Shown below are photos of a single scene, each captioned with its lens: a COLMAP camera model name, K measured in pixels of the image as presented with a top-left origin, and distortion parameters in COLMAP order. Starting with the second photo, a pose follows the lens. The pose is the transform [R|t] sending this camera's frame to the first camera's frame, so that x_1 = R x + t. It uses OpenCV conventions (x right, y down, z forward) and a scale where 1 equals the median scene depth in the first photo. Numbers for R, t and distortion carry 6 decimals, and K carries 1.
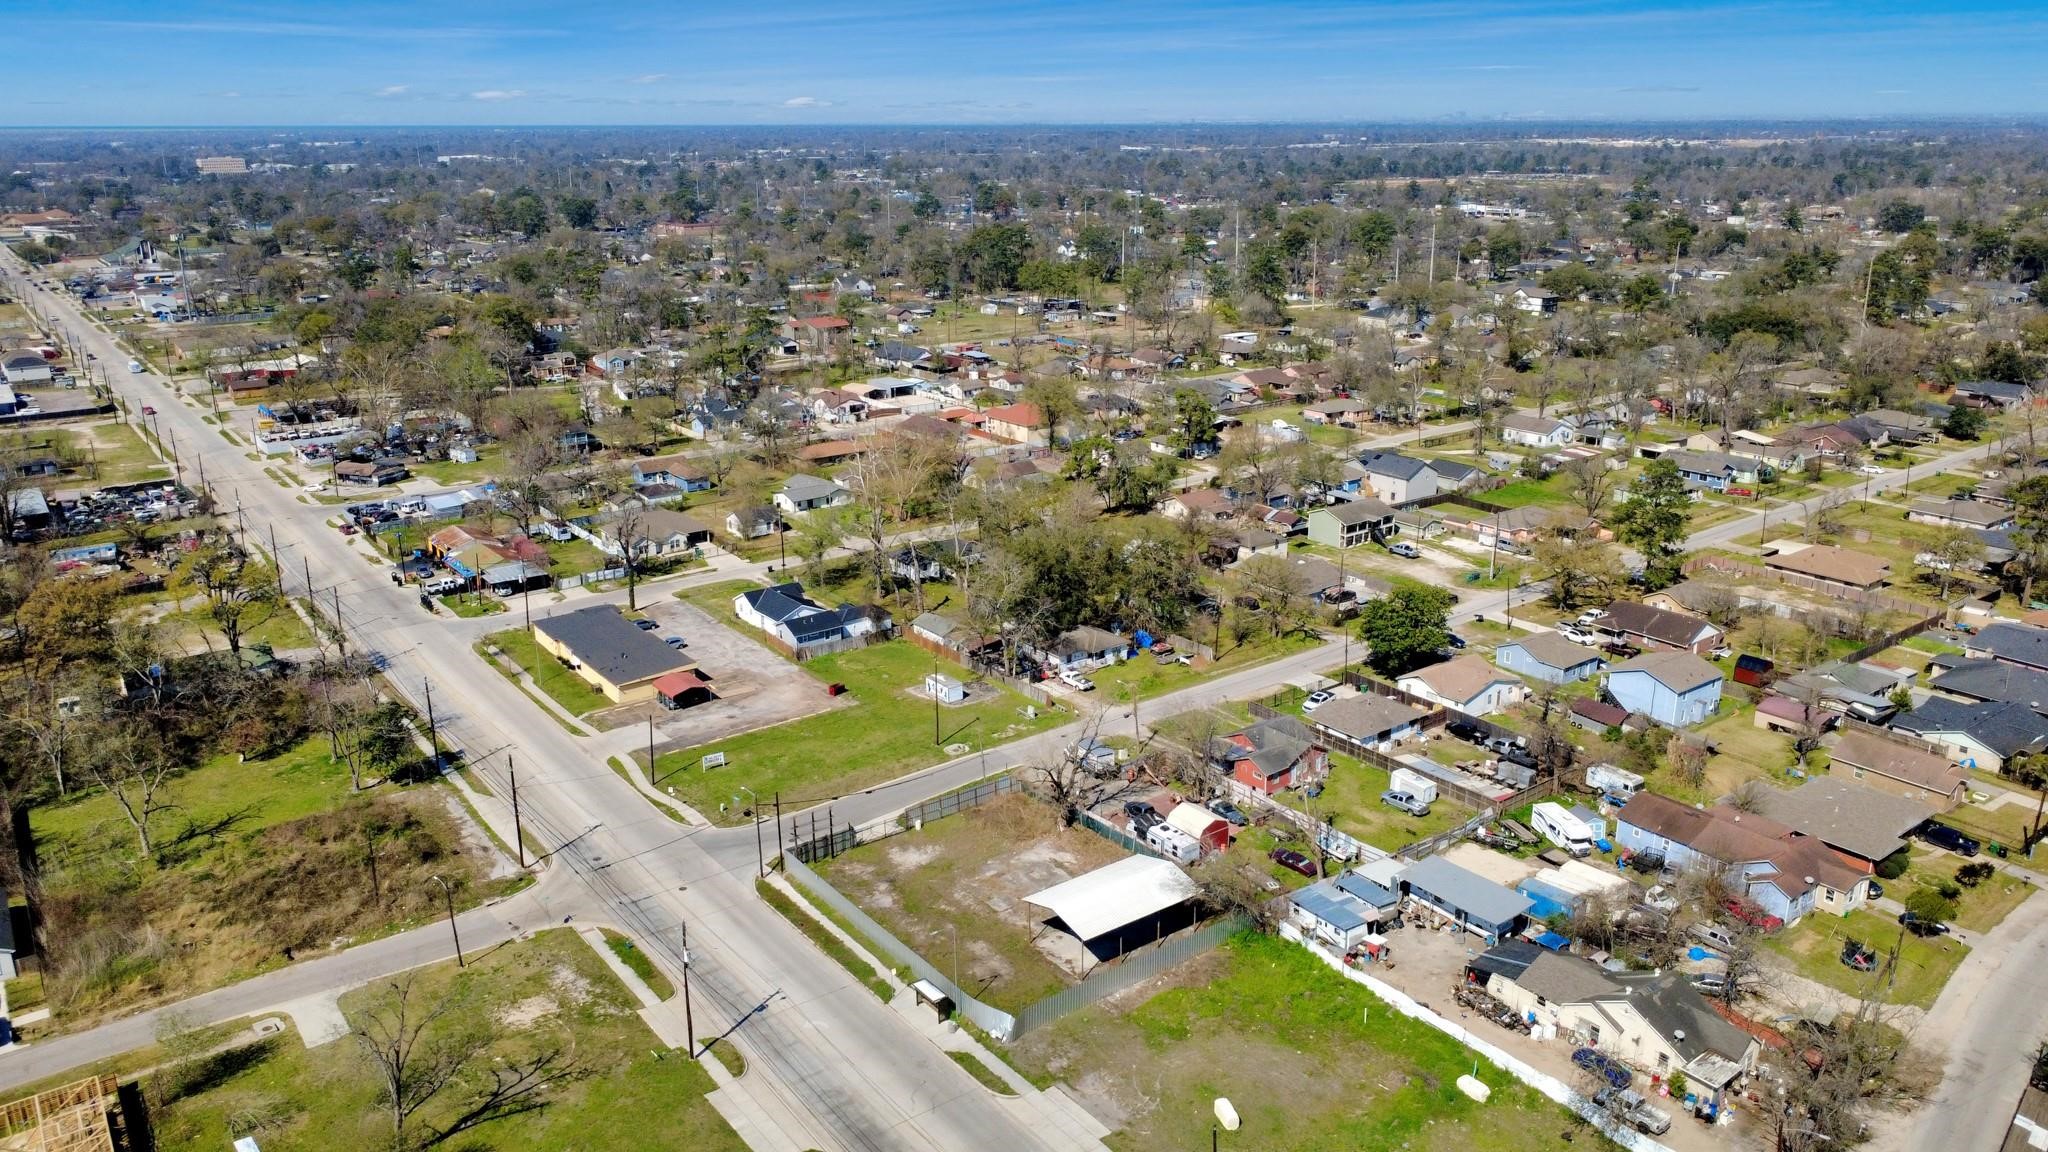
lens RADIAL K [[1493.1, 0, 1021.2], [0, 1493.1, 570.3], [0, 0, 1]] dist [0.000695, -0.002198]
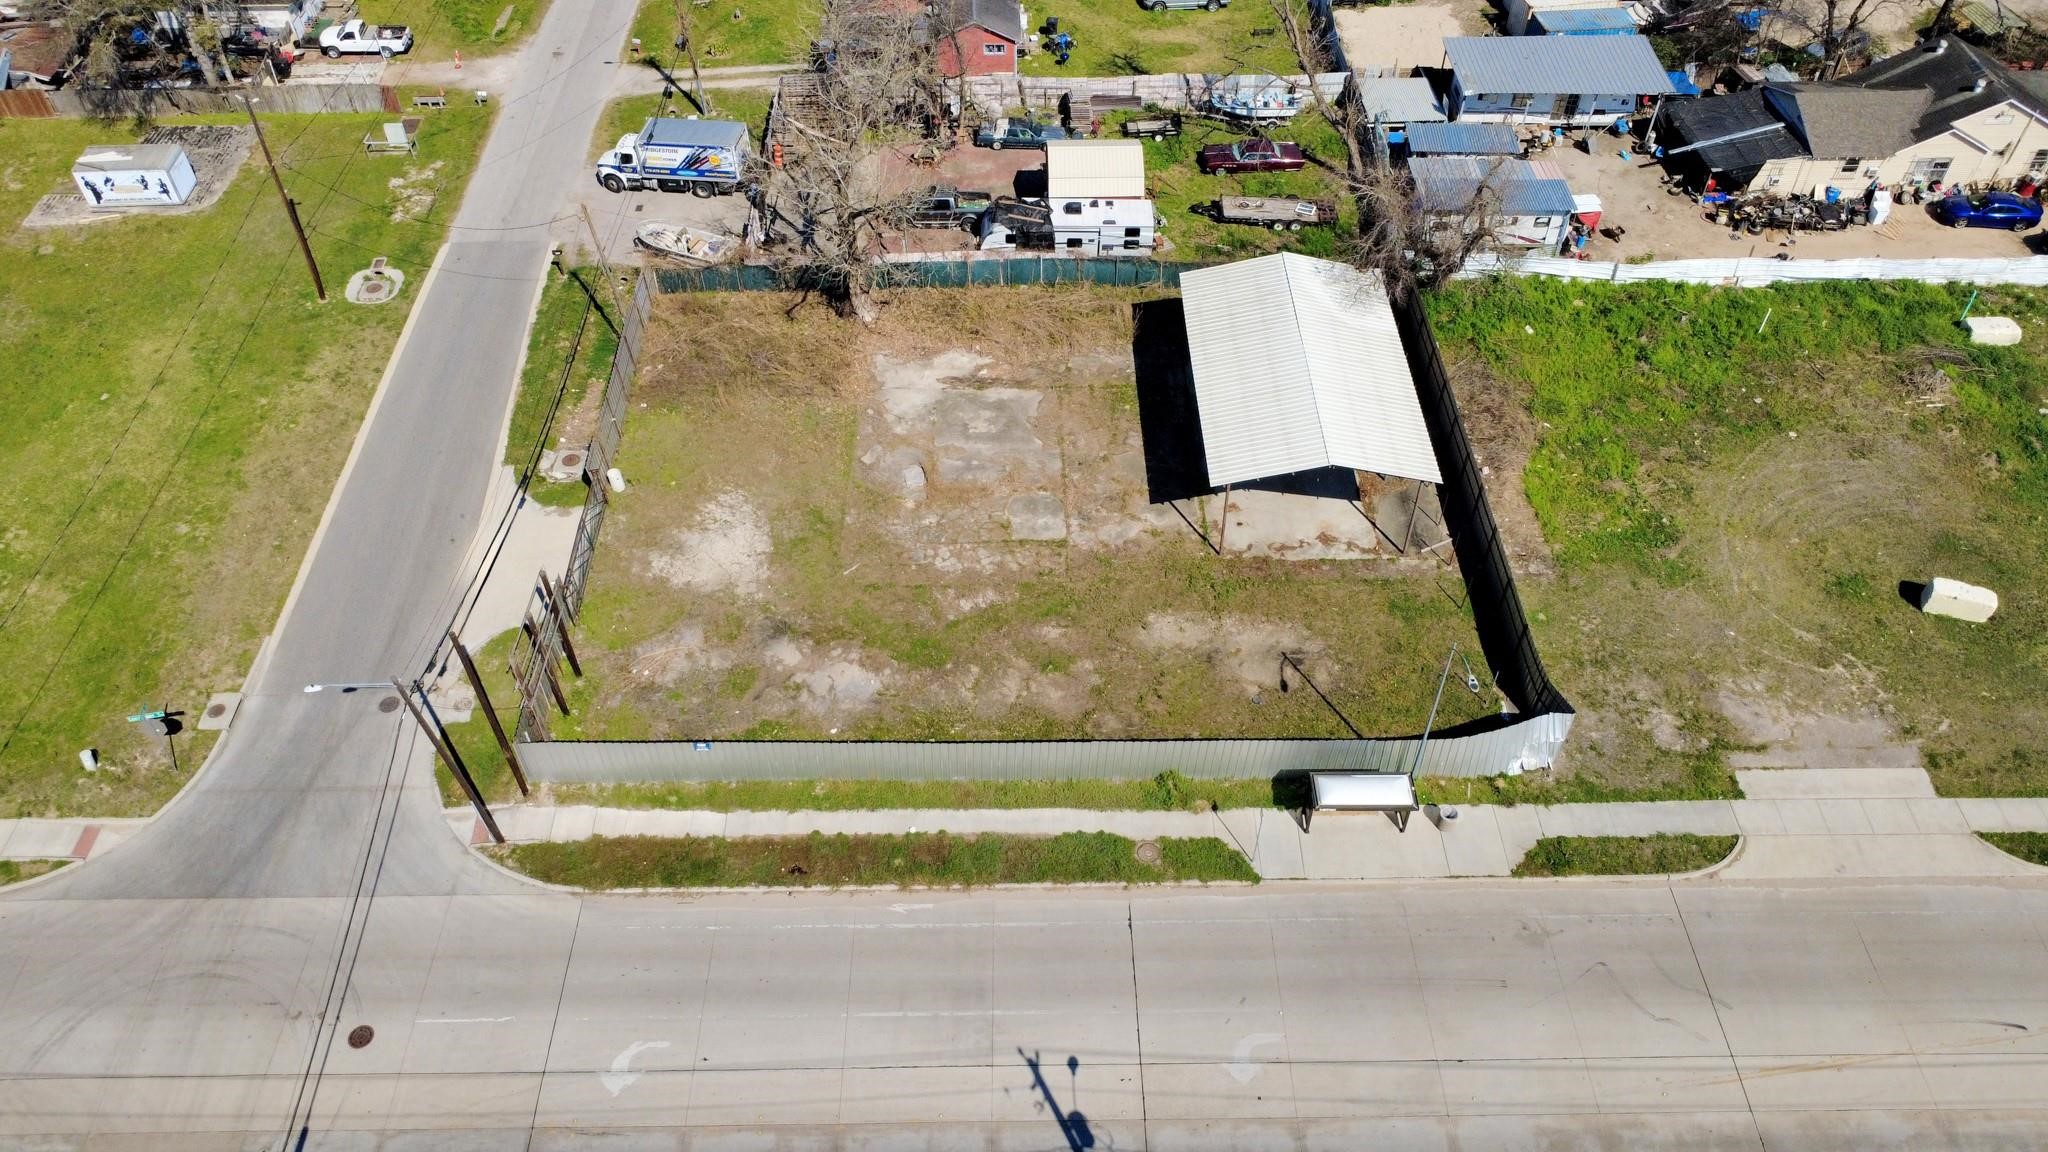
lens RADIAL K [[1493.1, 0, 1021.2], [0, 1493.1, 570.3], [0, 0, 1]] dist [0.000695, -0.002198]
pose [[0.589048, -0.582313, 0.560299, -0.232141], [0.232546, 0.786174, 0.572585, -0.016620], [-0.773915, -0.206985, 0.598508, 0.627165]]
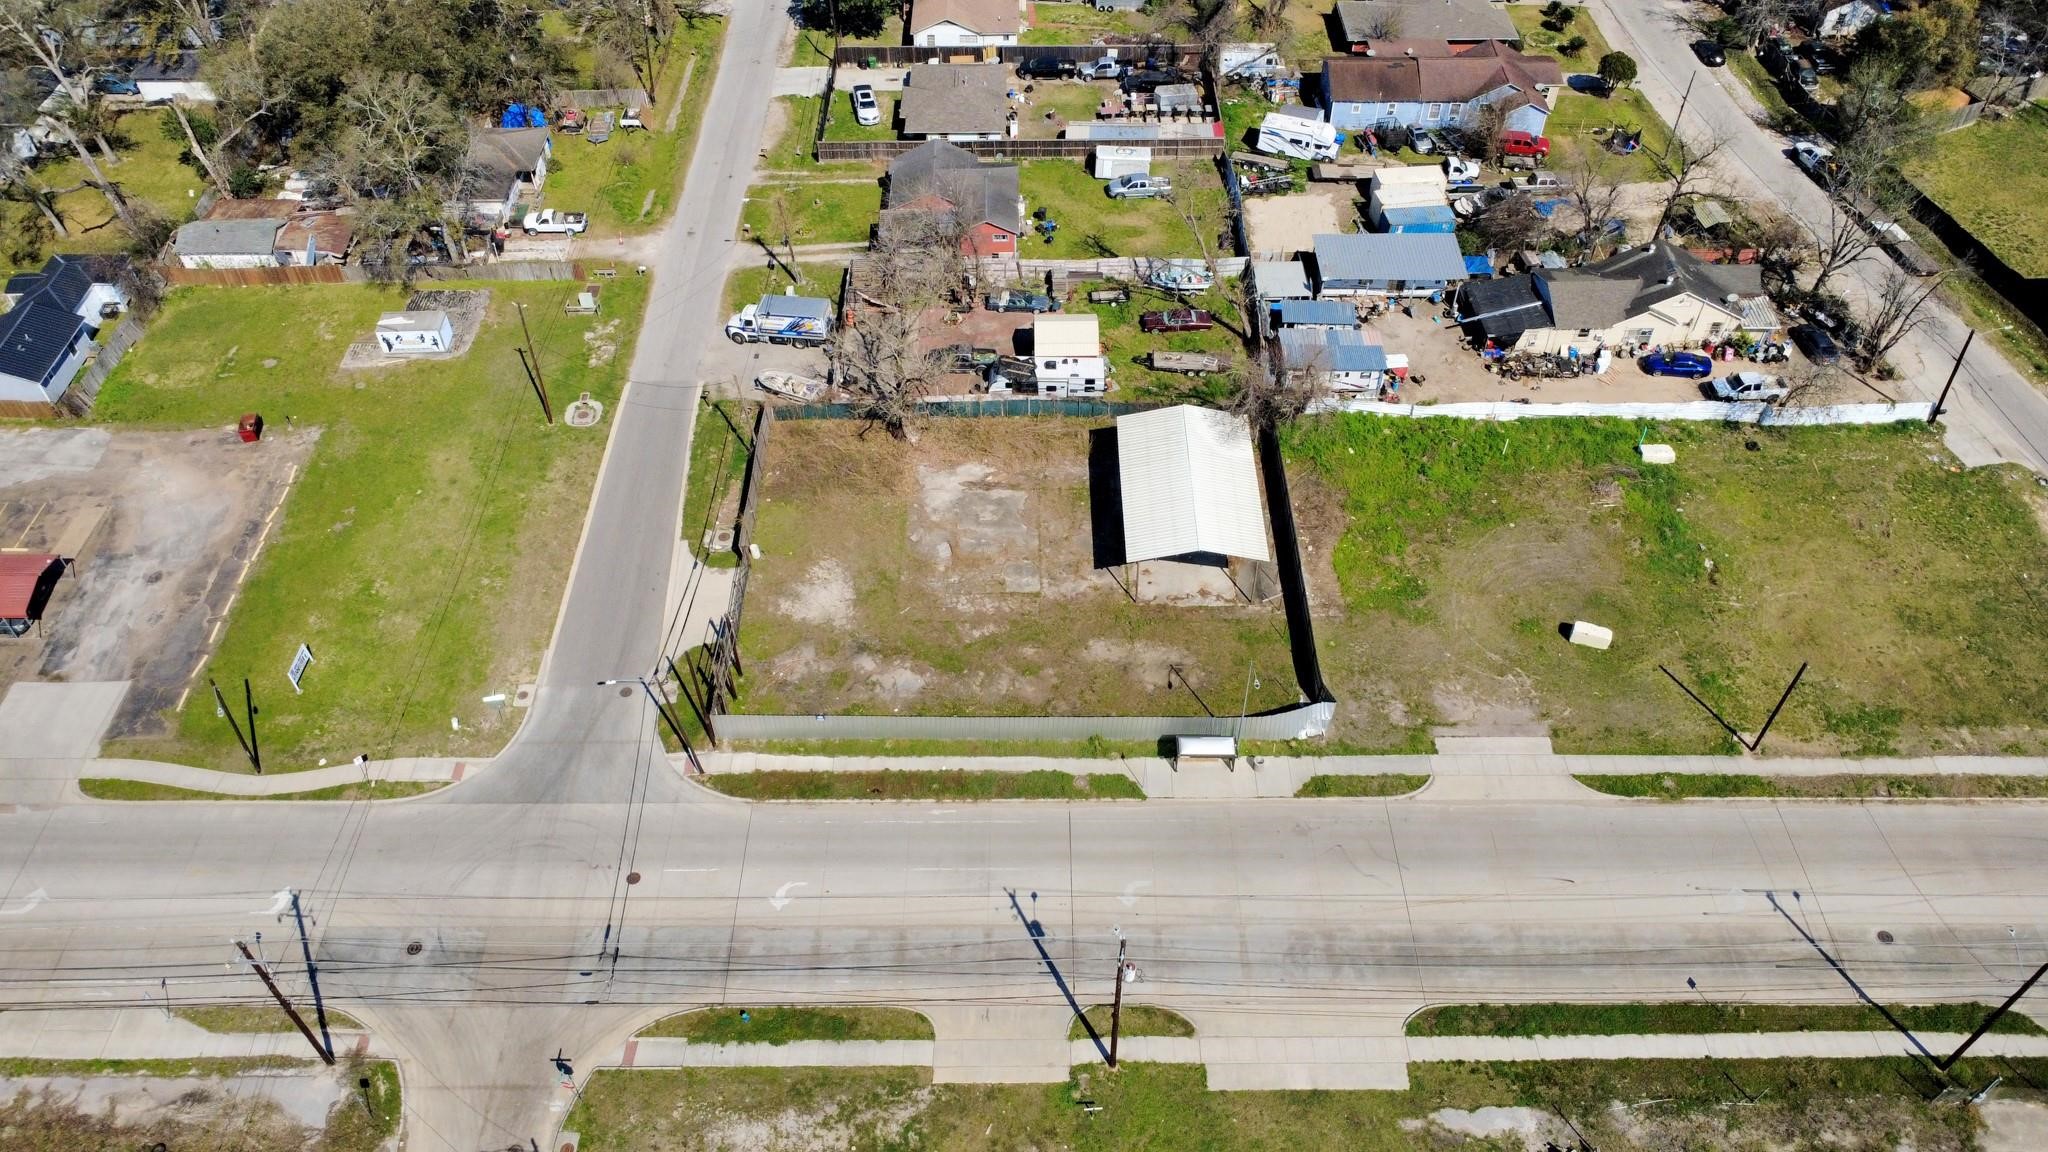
lens RADIAL K [[1493.1, 0, 1021.2], [0, 1493.1, 570.3], [0, 0, 1]] dist [0.000695, -0.002198]
pose [[0.599394, -0.578606, 0.553120, -0.339161], [0.234039, 0.787492, 0.570159, -0.152717], [-0.765476, -0.212298, 0.607434, 0.491046]]
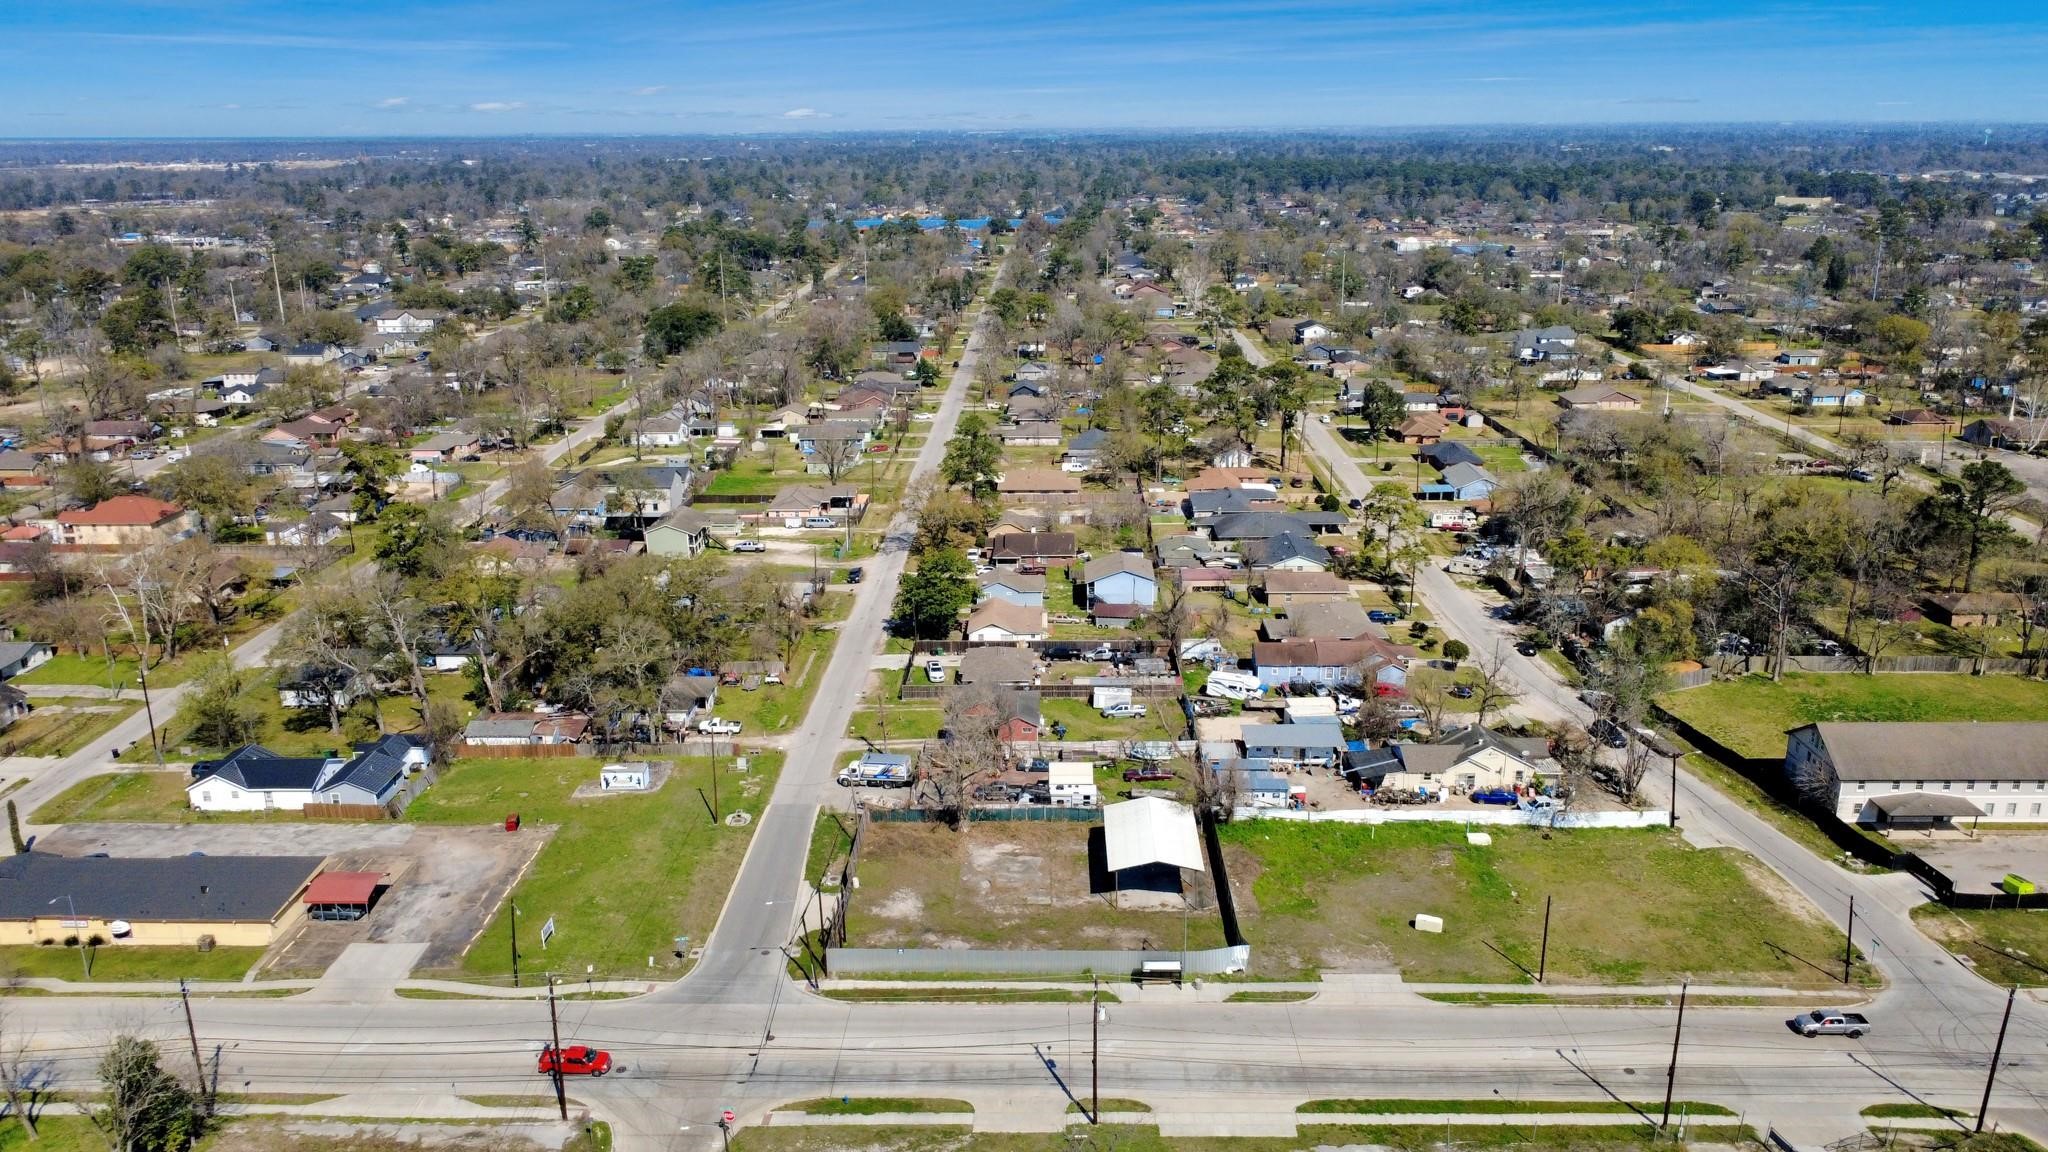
lens RADIAL K [[1493.1, 0, 1021.2], [0, 1493.1, 570.3], [0, 0, 1]] dist [0.000695, -0.002198]
pose [[0.616917, -0.223476, 0.754633, -0.628853], [0.233744, 0.967601, 0.095457, -0.079173], [-0.751516, 0.117502, 0.649166, 0.274903]]
